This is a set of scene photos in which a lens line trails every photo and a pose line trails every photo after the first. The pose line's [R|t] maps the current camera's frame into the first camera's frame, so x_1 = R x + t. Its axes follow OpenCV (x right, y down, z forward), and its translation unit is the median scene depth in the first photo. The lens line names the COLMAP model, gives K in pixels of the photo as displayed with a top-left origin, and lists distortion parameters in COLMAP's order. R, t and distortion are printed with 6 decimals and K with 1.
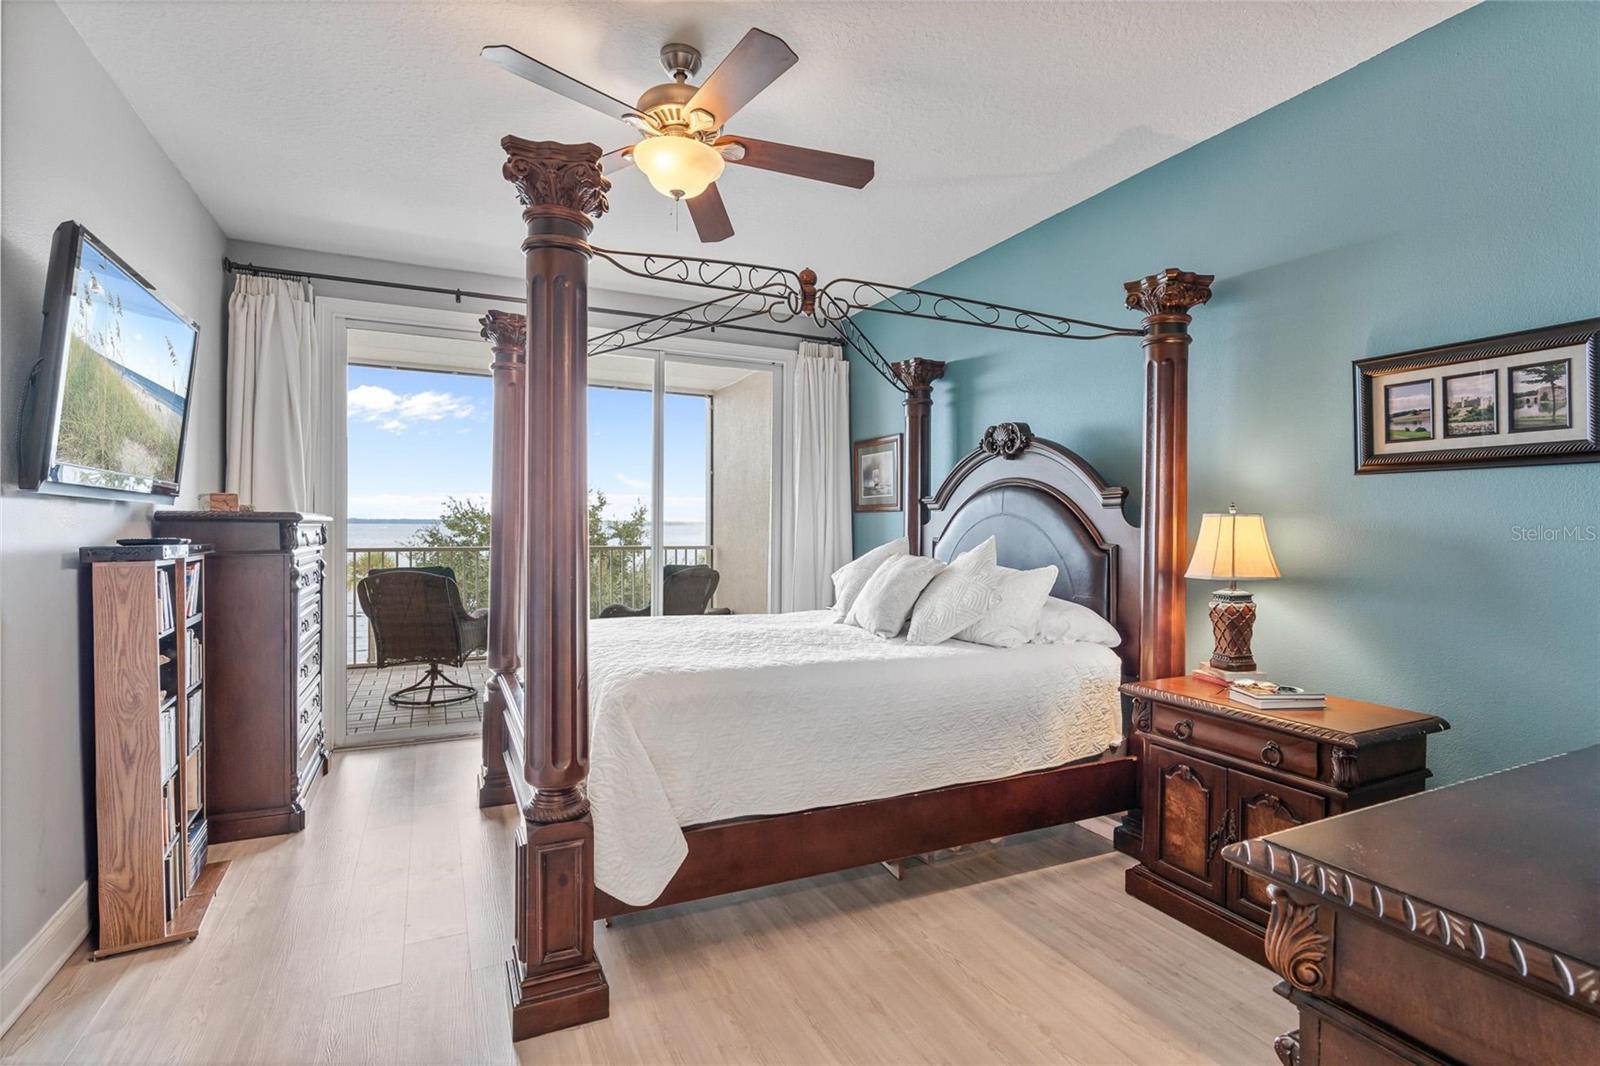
lens RADIAL K [[760.0, 0, 798.1], [0, 760.0, 526.5], [0, 0, 1]] dist [-0.007836, 0.000172]
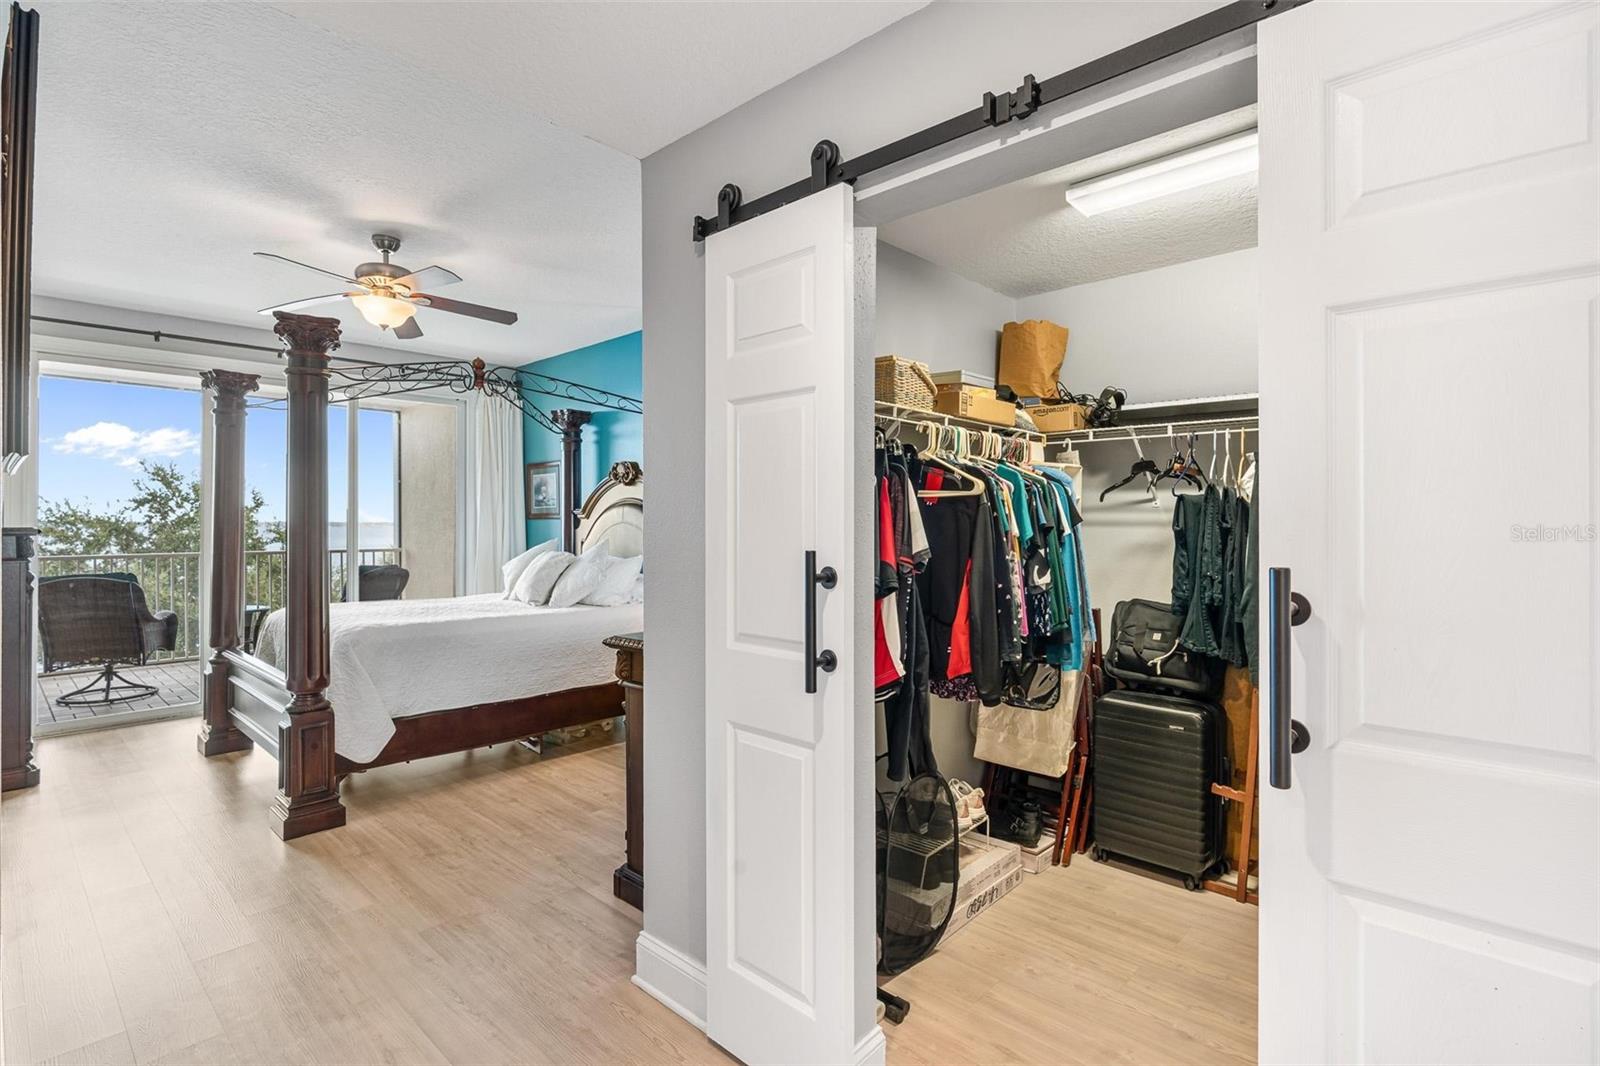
lens RADIAL K [[764.8, 0, 797.7], [0, 764.8, 517.4], [0, 0, 1]] dist [-0.002644, 0.000974]
pose [[0.930902, -0.006832, 0.365206, 0.037484], [0.010276, 0.999919, -0.007488, -0.010309], [-0.365126, 0.010724, 0.930897, -0.495268]]
